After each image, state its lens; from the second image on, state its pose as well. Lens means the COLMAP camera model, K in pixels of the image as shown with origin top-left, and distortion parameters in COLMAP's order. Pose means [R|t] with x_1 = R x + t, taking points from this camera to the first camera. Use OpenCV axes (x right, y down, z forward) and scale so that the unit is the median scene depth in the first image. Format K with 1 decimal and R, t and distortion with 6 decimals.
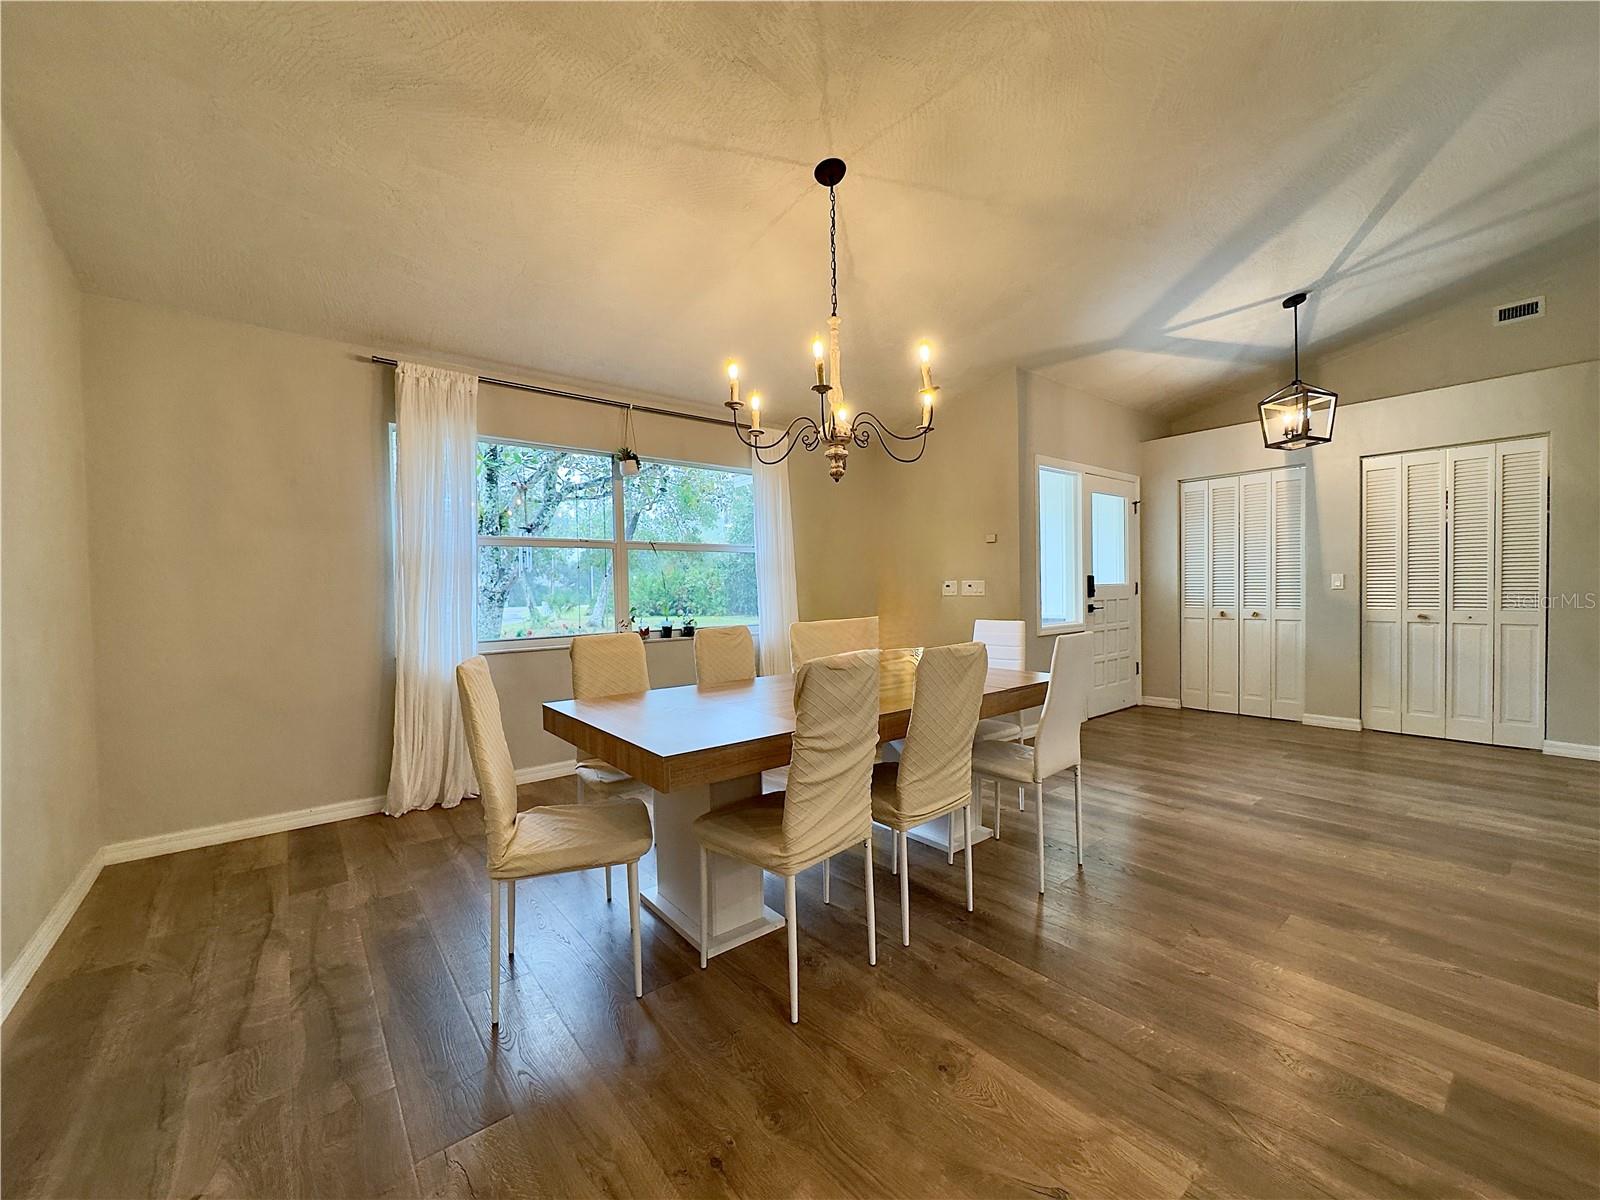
lens RADIAL K [[635.1, 0, 797.0], [0, 635.1, 594.2], [0, 0, 1]] dist [-0.004422, -0.000094]
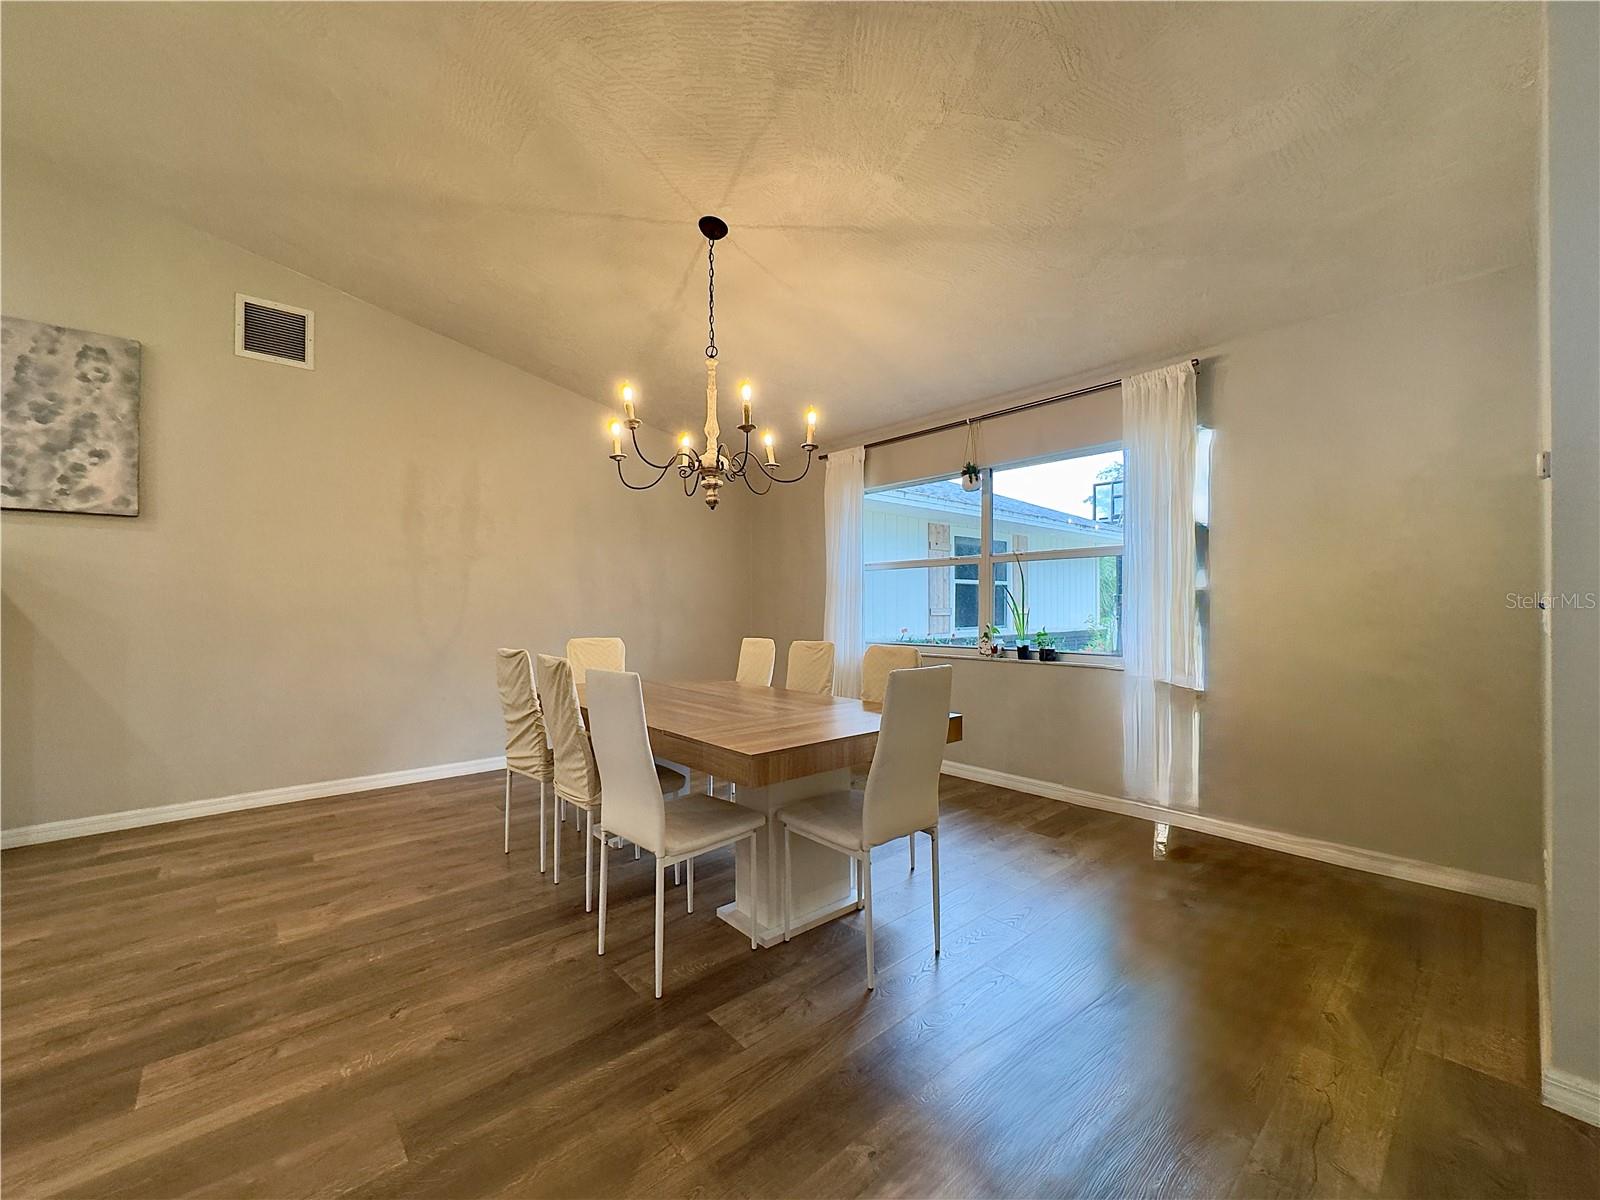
lens RADIAL K [[635.1, 0, 798.6], [0, 635.1, 598.1], [0, 0, 1]] dist [-0.004422, -0.000094]
pose [[0.049539, 0.006570, -0.998751, 1.869448], [-0.010994, 0.999921, 0.006033, -0.056737], [0.998712, 0.010682, 0.049608, 1.784537]]
